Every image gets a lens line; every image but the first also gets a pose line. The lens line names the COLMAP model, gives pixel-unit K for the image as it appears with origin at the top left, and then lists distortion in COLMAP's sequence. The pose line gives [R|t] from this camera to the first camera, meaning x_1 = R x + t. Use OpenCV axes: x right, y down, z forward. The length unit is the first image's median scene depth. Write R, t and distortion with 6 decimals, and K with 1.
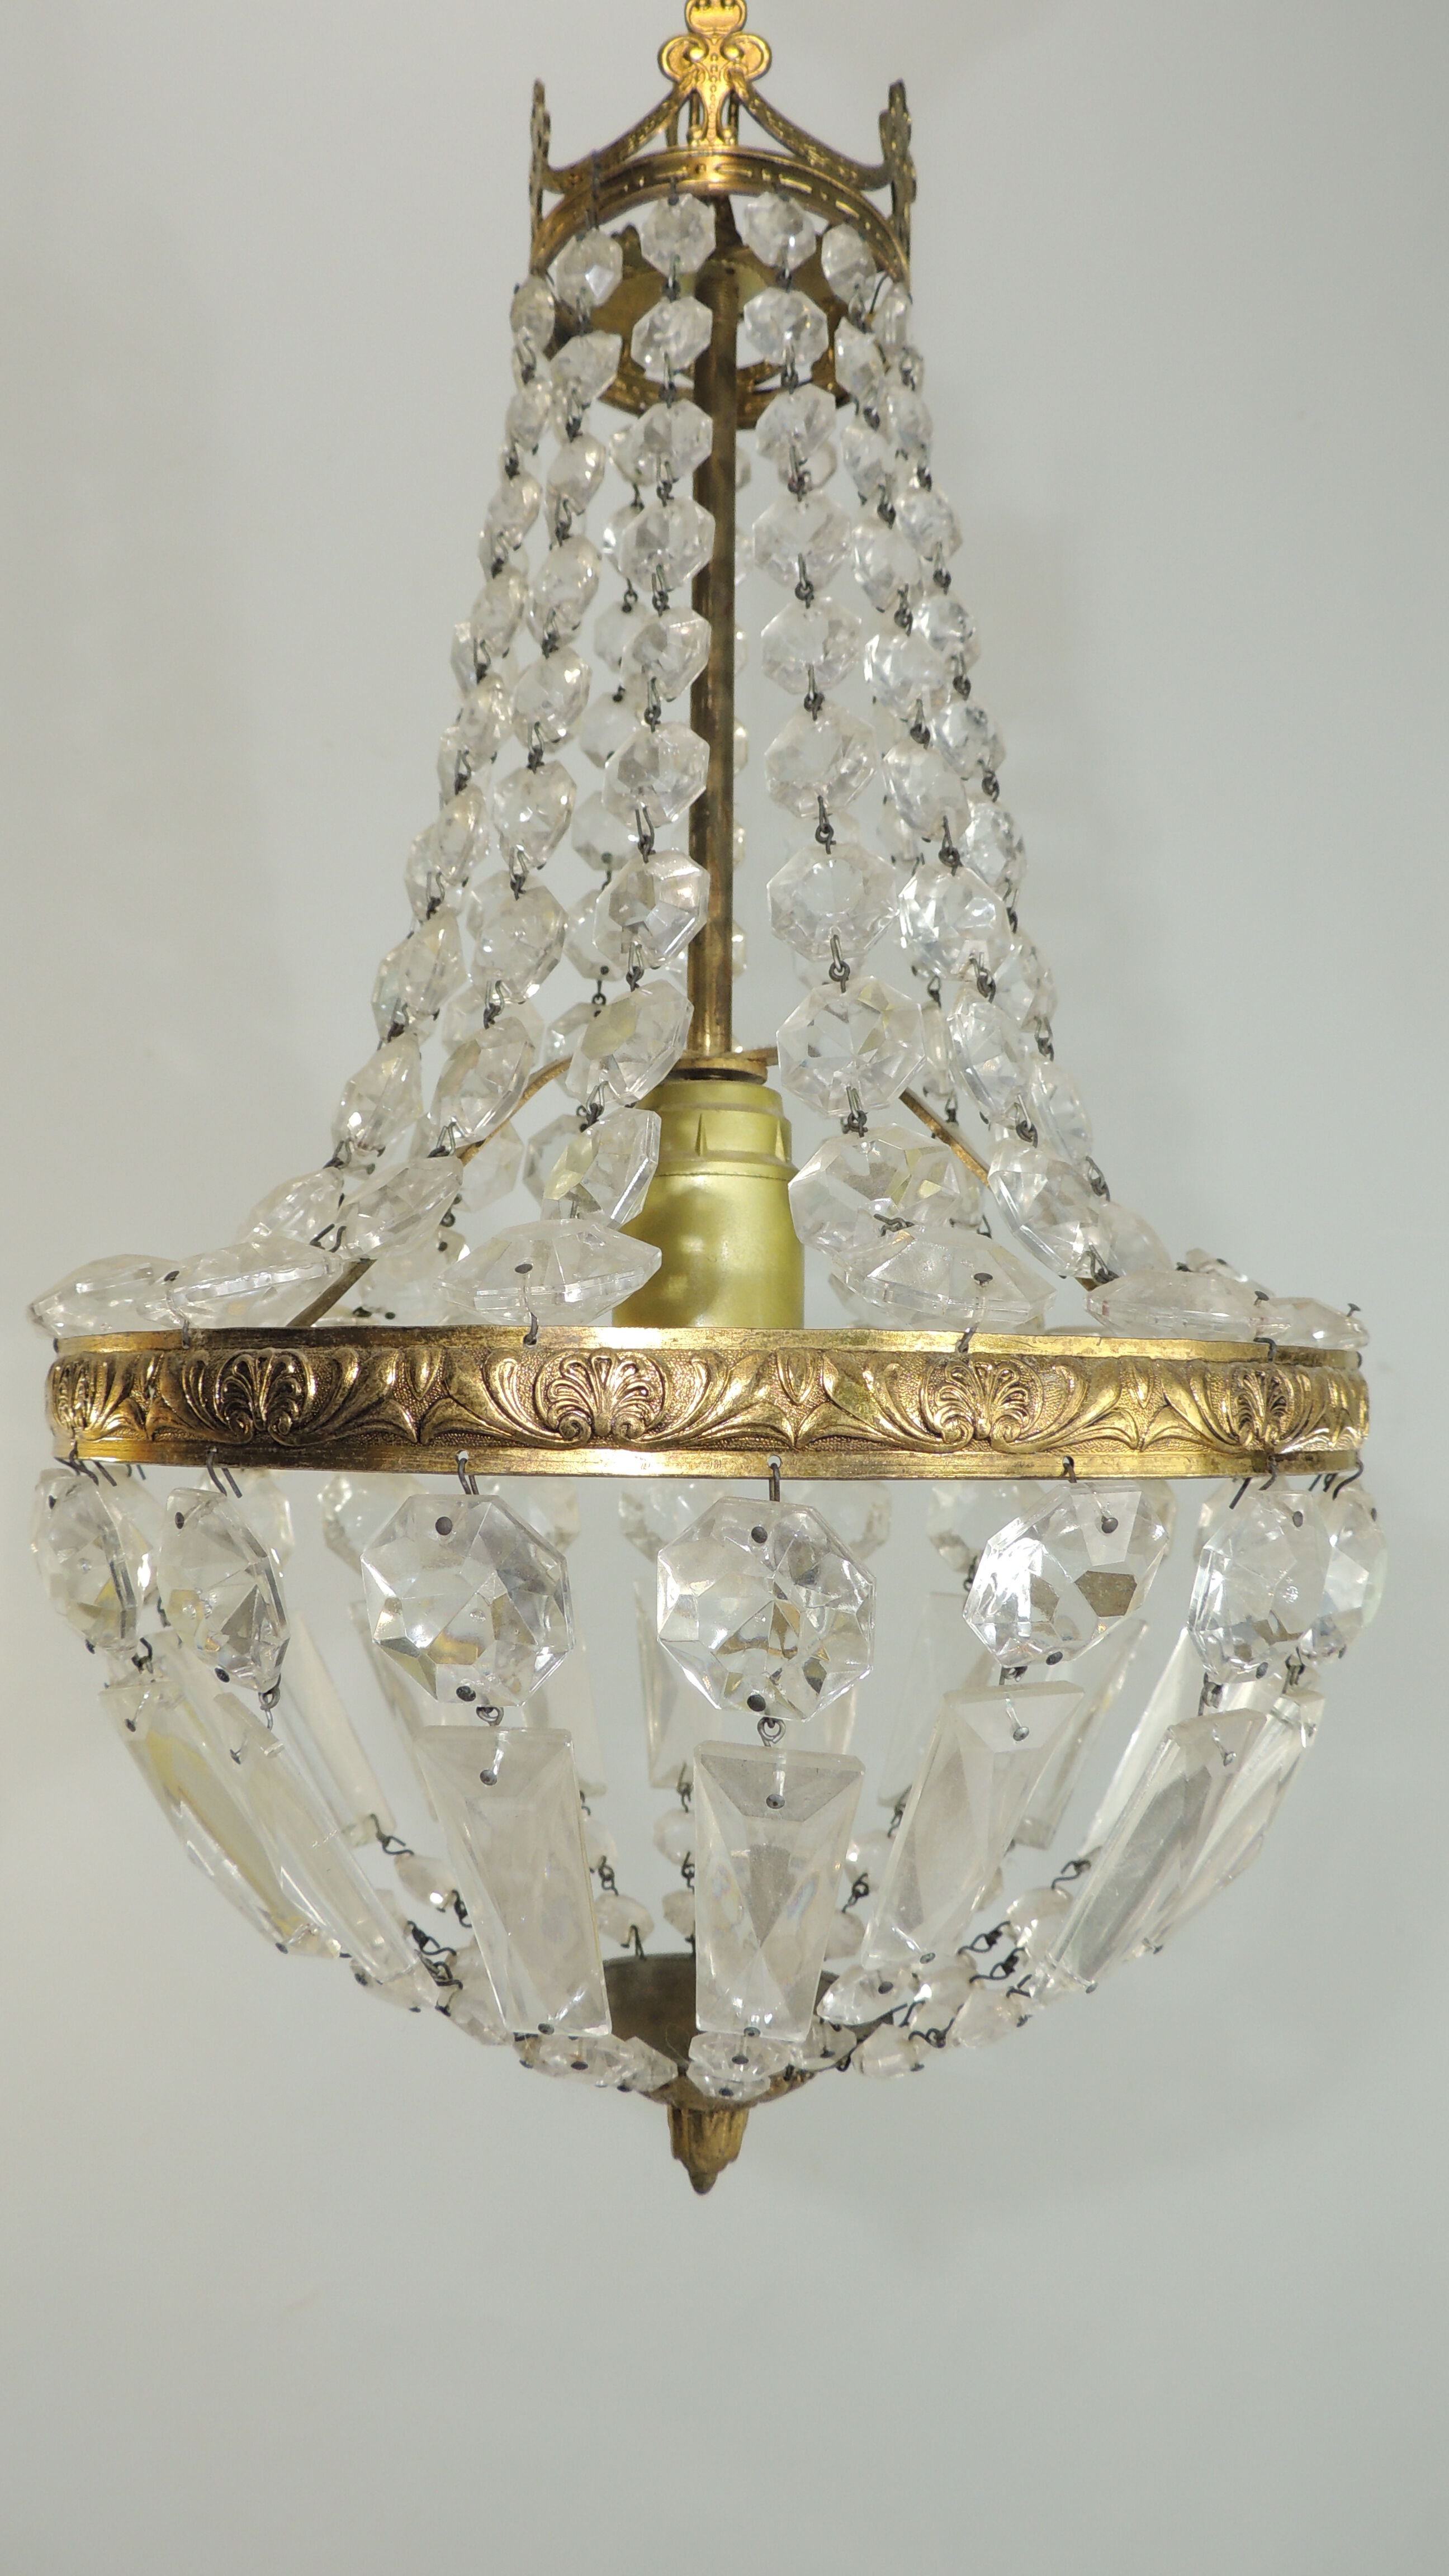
lens RADIAL K [[1804.4, 0, 724.5], [0, 1804.4, 1288.0], [0, 0, 1]] dist [-0.026486, 0.000692]
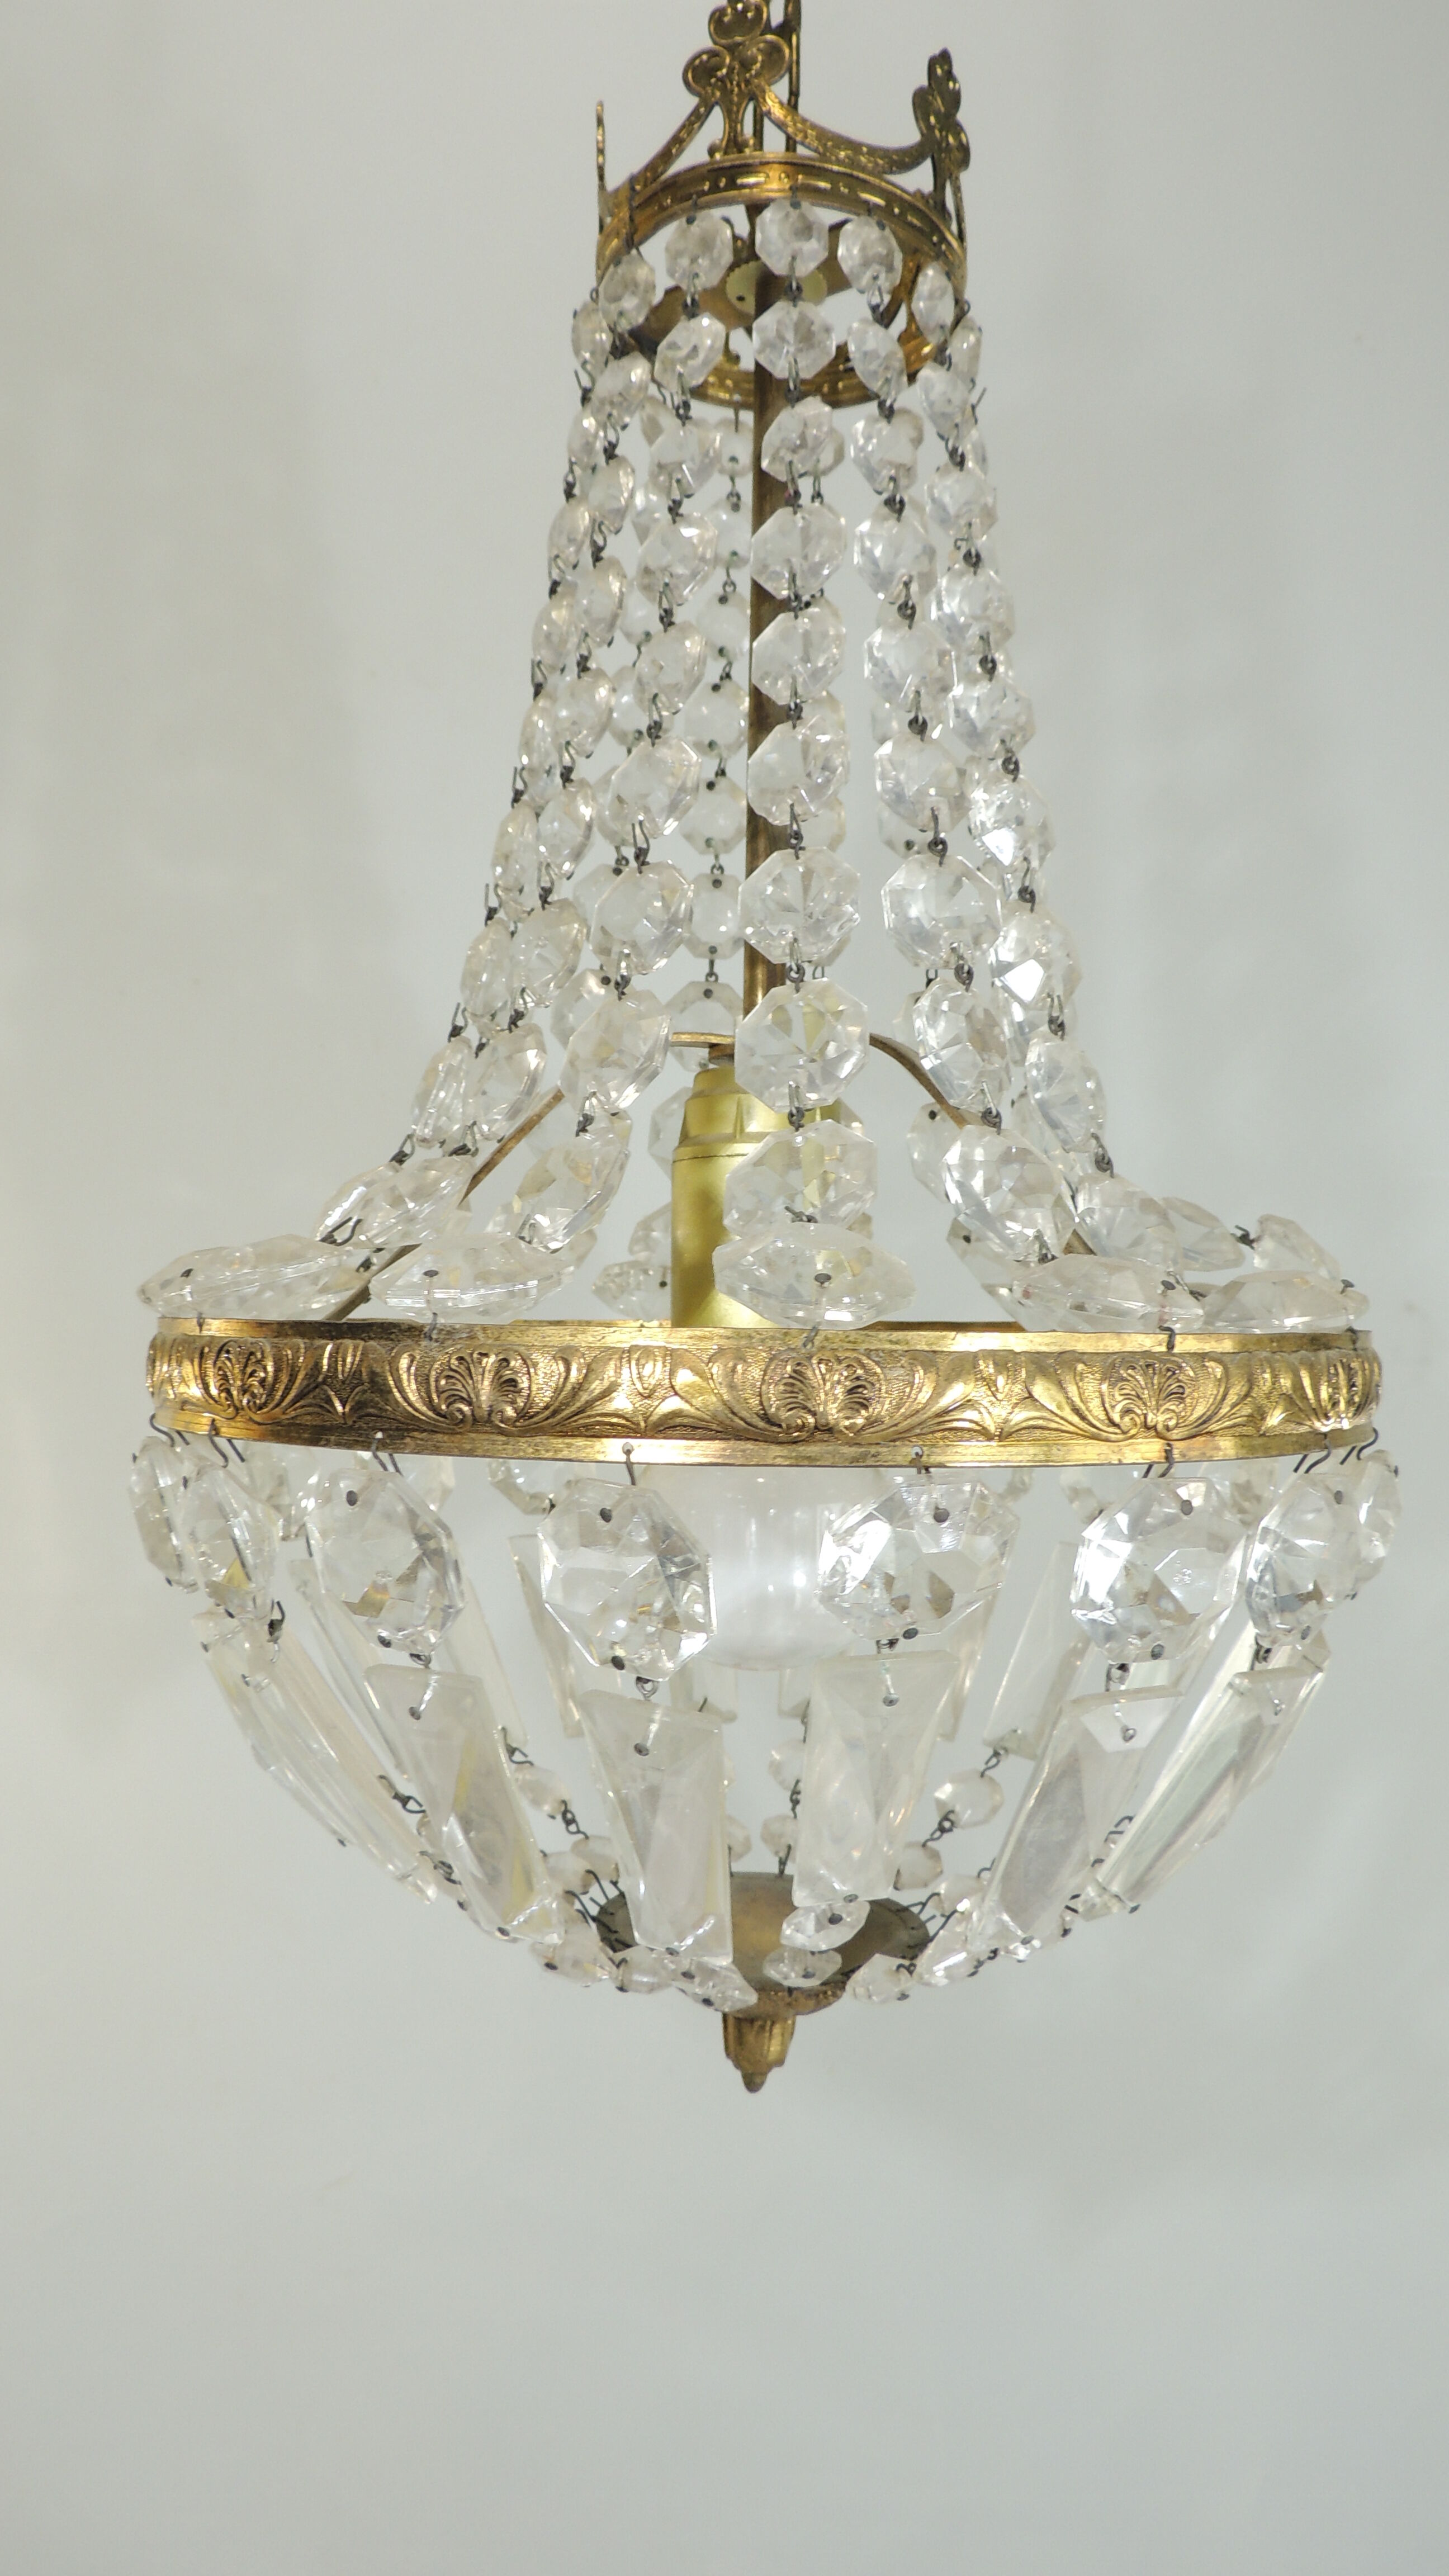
lens RADIAL K [[1804.4, 0, 724.5], [0, 1804.4, 1288.0], [0, 0, 1]] dist [-0.026486, 0.000692]
pose [[0.971561, -0.003331, -0.236768, 0.227620], [0.015582, 0.998633, 0.049887, -0.037503], [0.236278, -0.052157, 0.970285, -0.037305]]
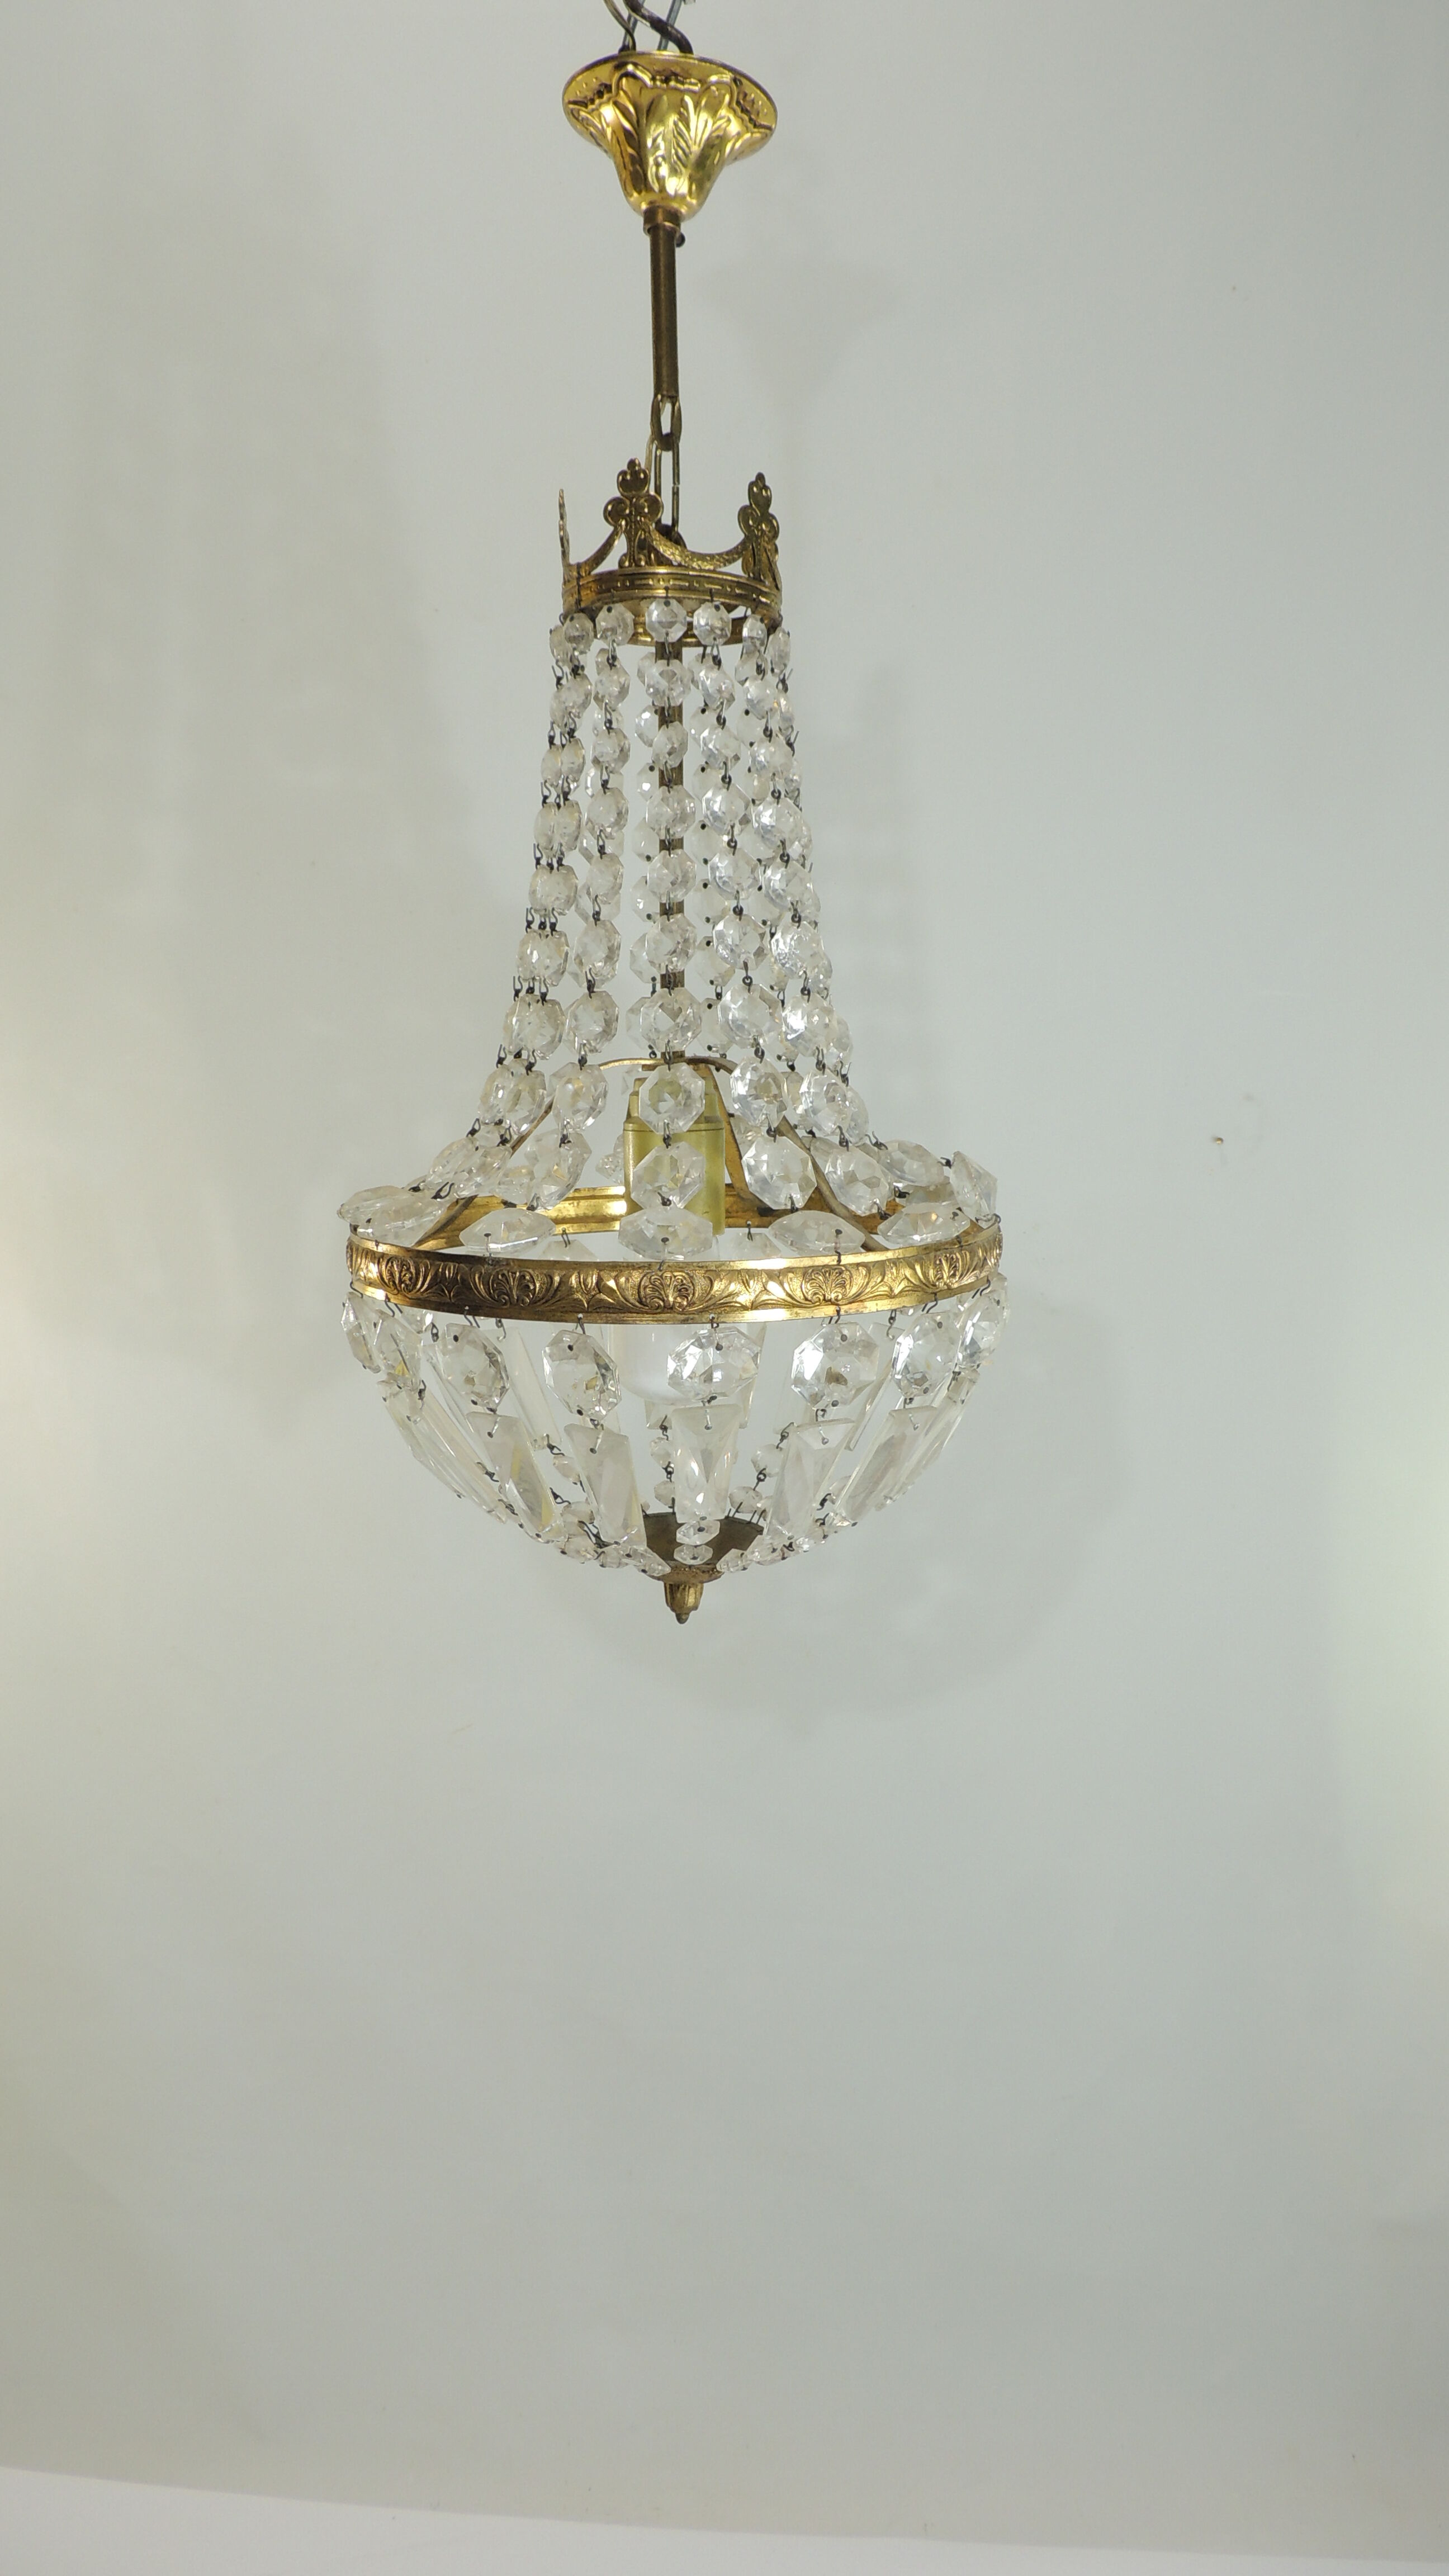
lens RADIAL K [[1804.4, 0, 724.5], [0, 1804.4, 1288.0], [0, 0, 1]] dist [-0.026486, 0.000692]
pose [[0.957774, 0.023600, -0.286553, 0.610178], [0.041555, 0.974800, 0.219175, -0.316914], [0.284505, -0.221828, 0.932657, -0.817908]]
